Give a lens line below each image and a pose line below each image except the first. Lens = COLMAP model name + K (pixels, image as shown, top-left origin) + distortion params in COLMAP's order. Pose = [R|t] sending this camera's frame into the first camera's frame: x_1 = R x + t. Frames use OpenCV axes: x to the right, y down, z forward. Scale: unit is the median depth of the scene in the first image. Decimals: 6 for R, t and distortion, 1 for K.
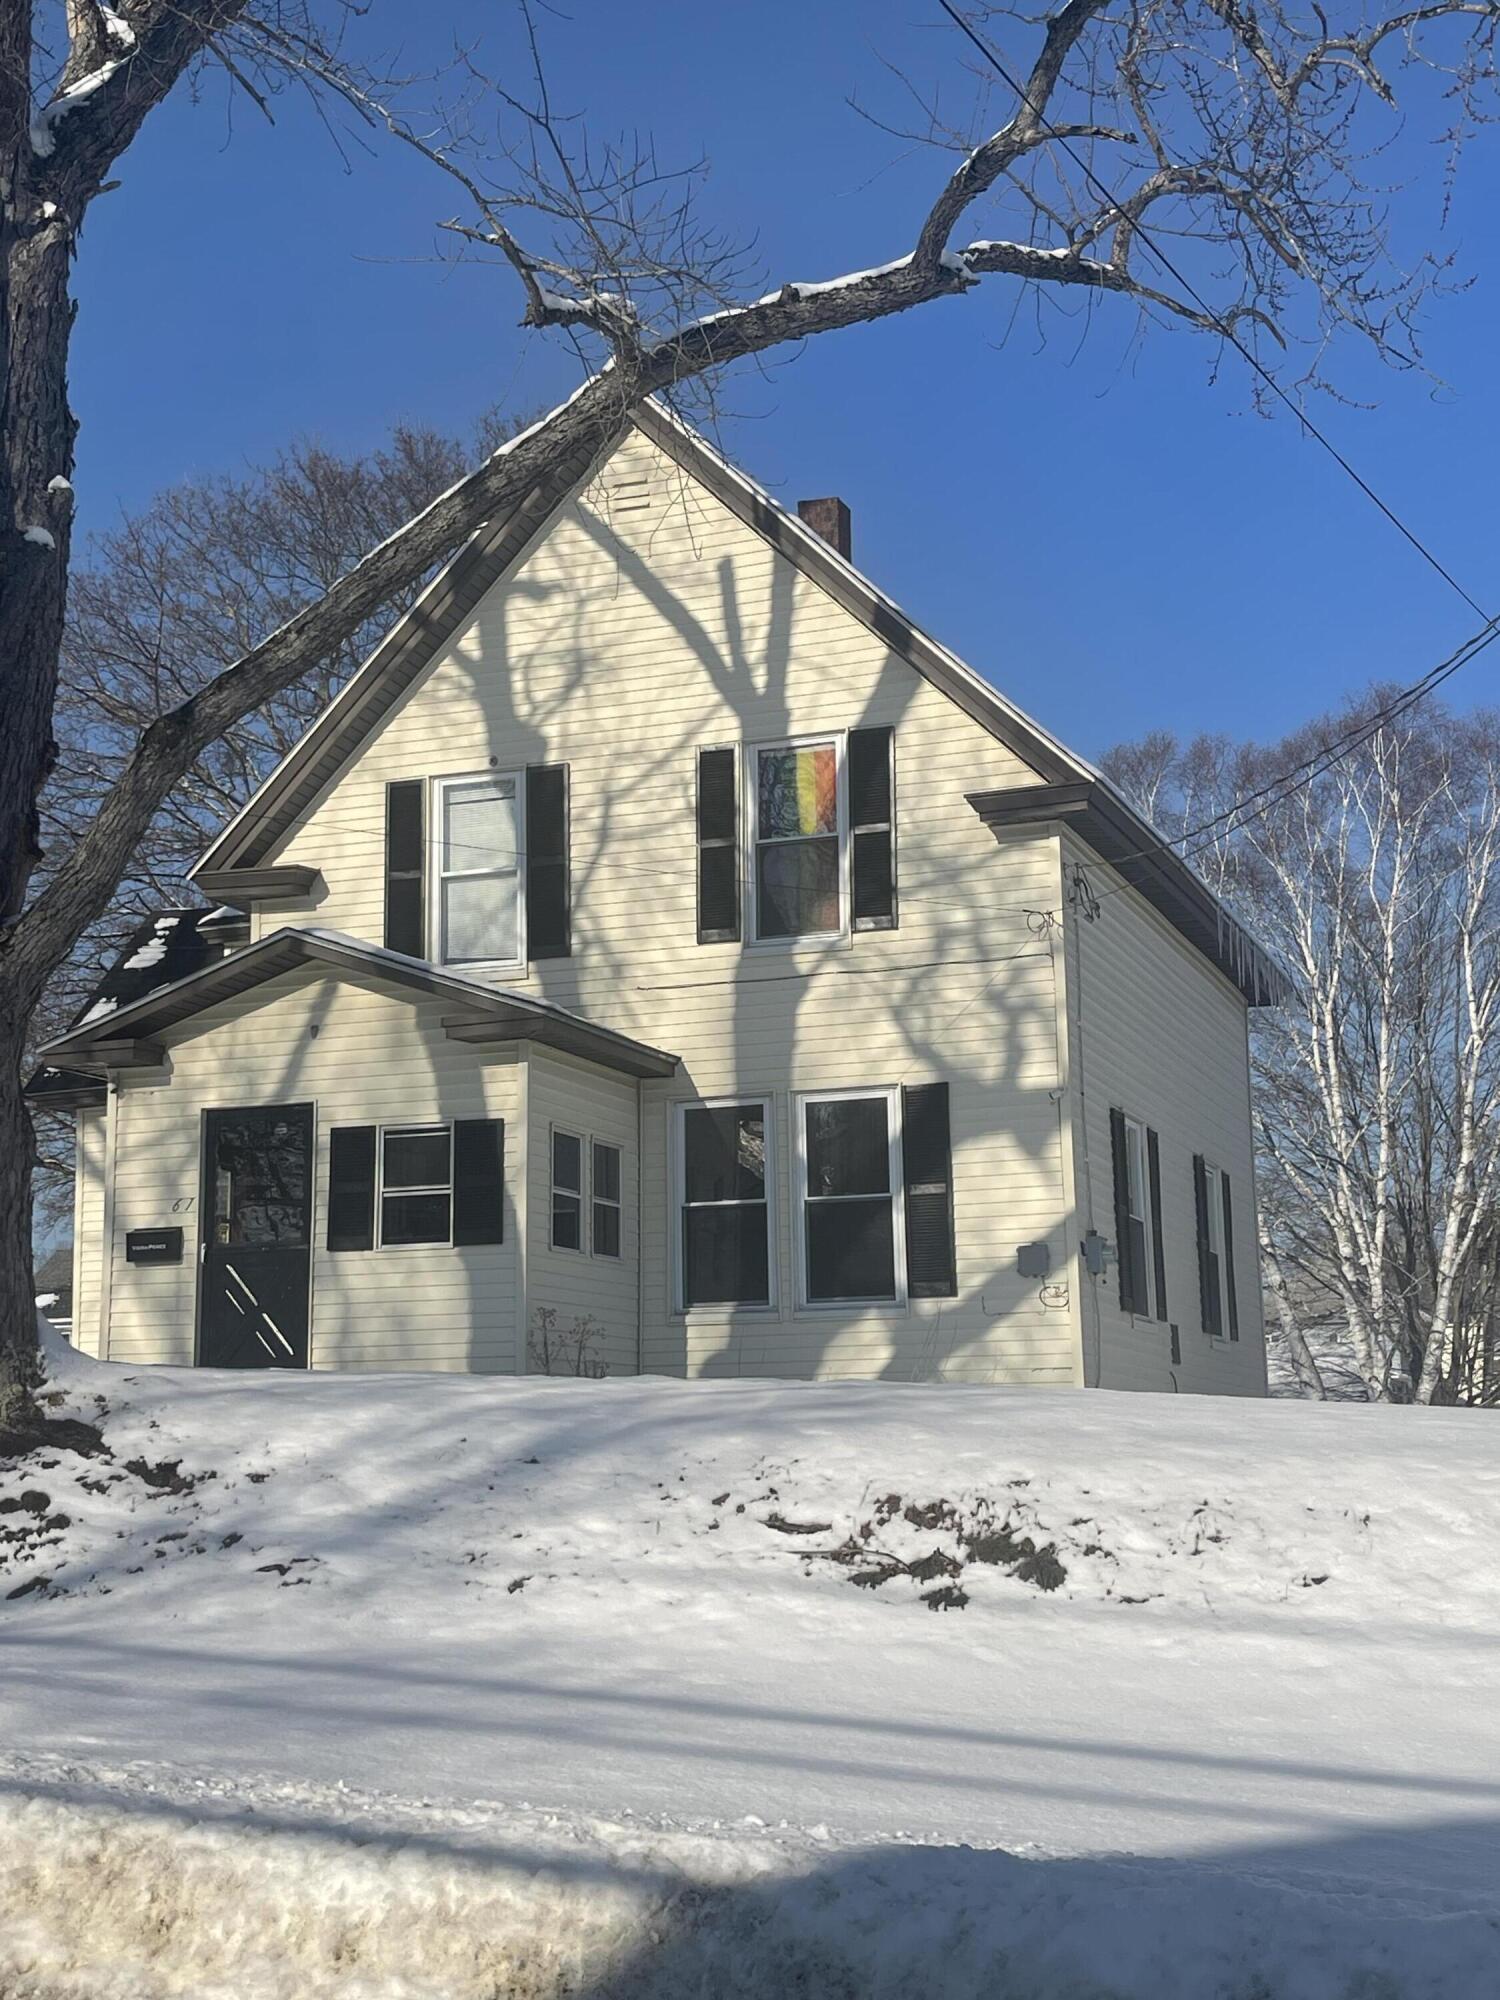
lens RADIAL K [[2593.5, 0, 760.5], [0, 2593.5, 992.2], [0, 0, 1]] dist [0.101181, 0.000000]
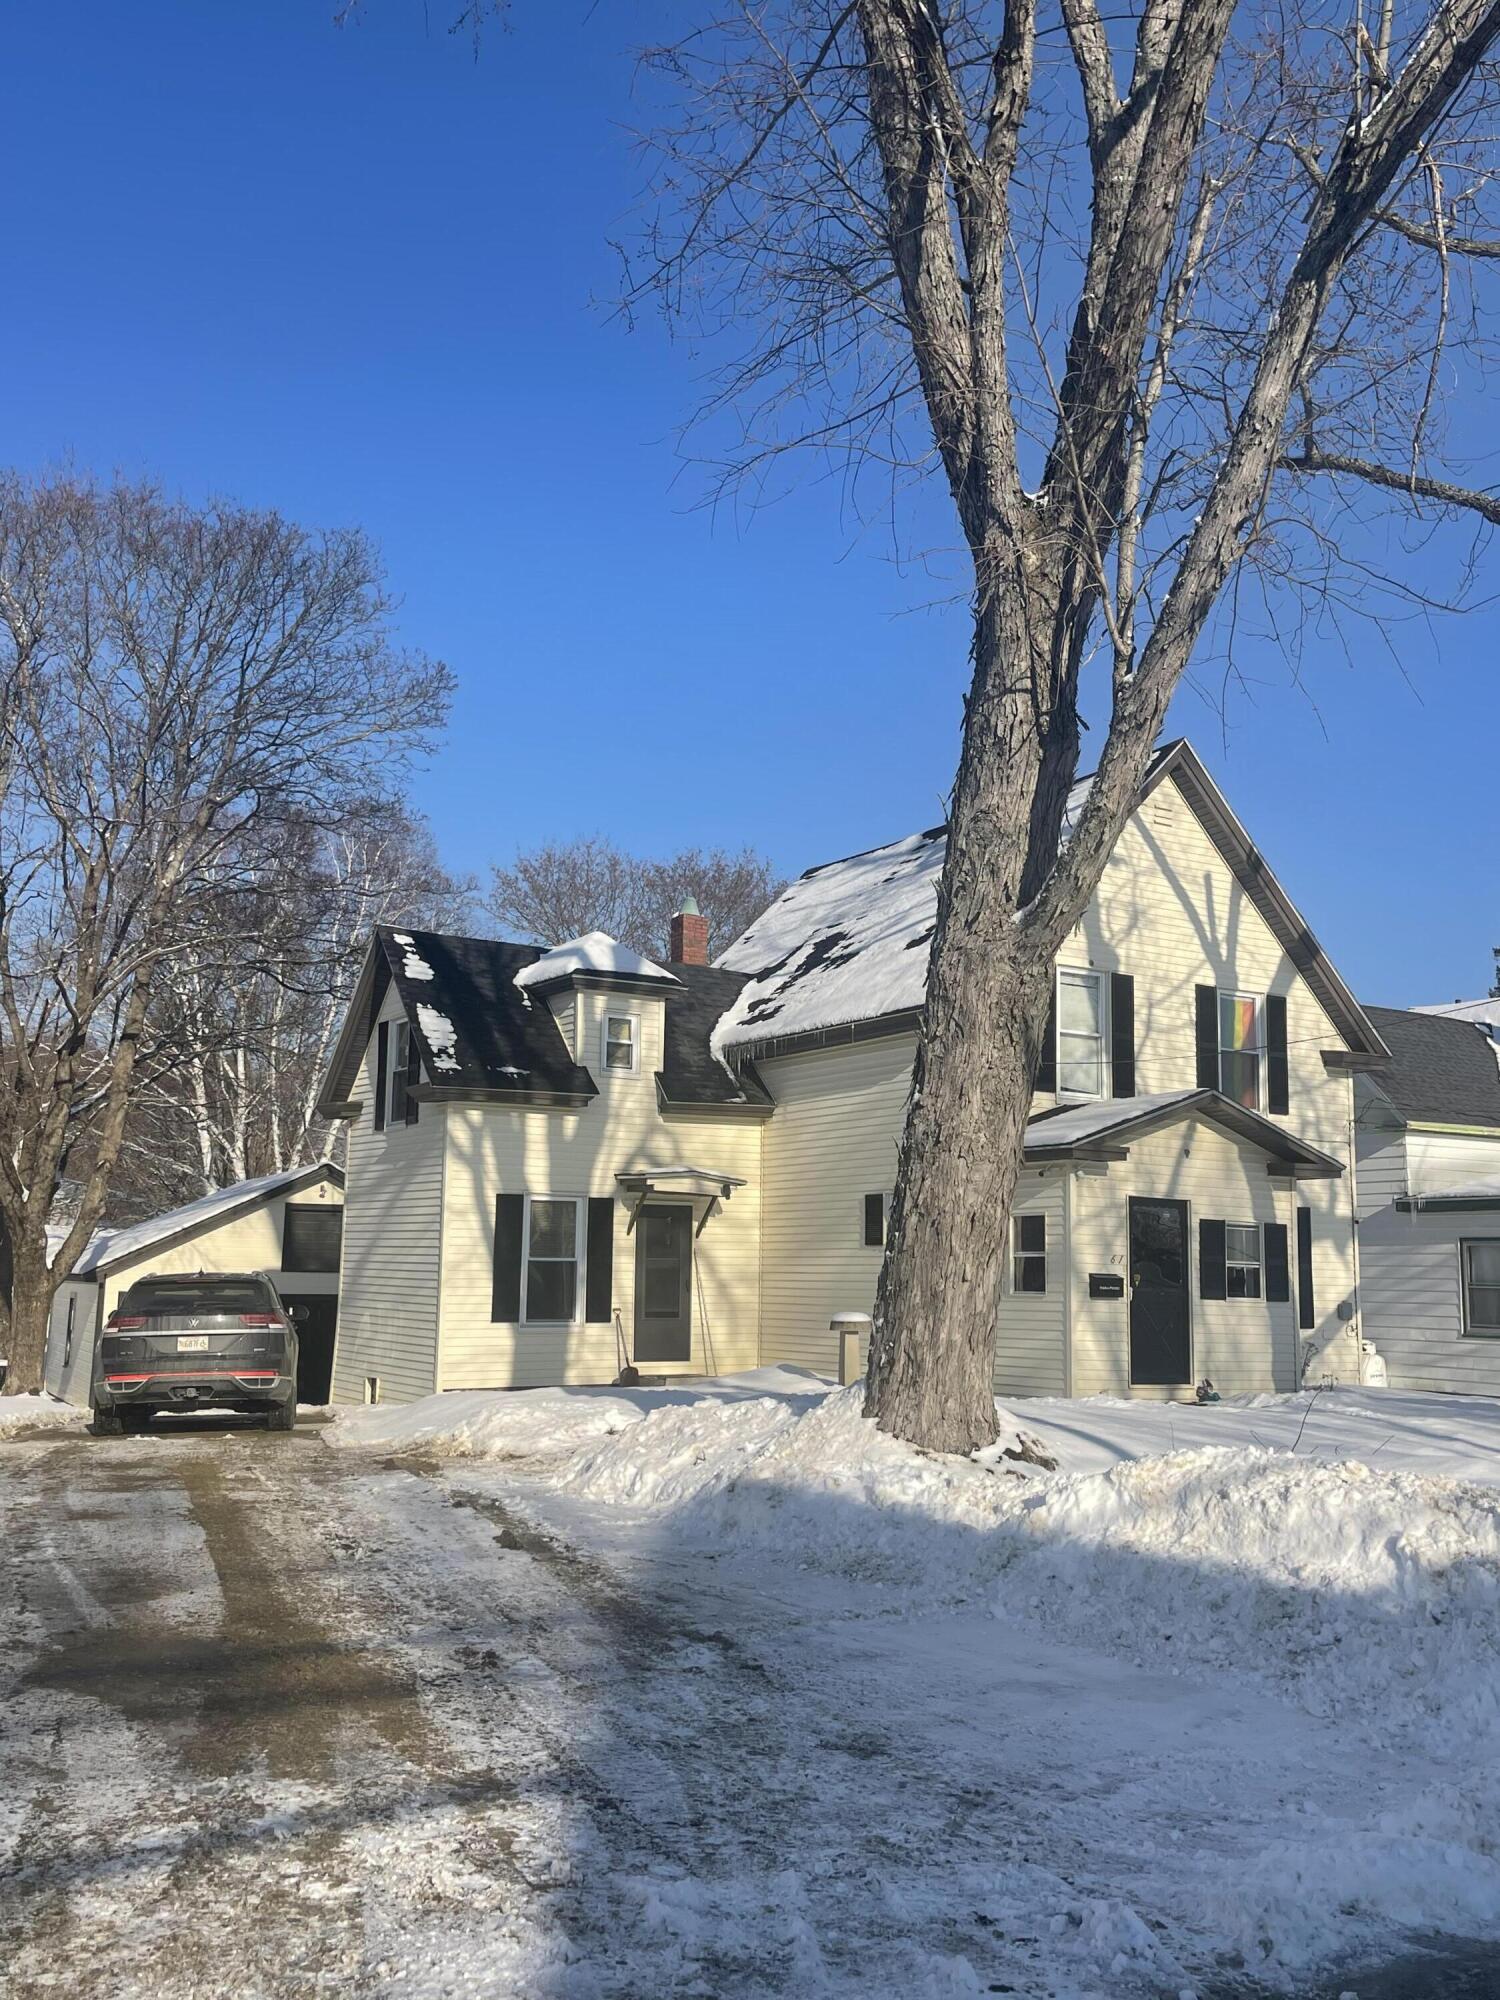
lens RADIAL K [[1763.3, 0, 753.0], [0, 1763.3, 1006.4], [0, 0, 1]] dist [0.076451, -0.001960]
pose [[0.626409, 0.148071, 0.765301, -1.103208], [-0.172023, 0.983846, -0.049552, 0.024657], [-0.760276, -0.100610, 0.641762, 0.510515]]
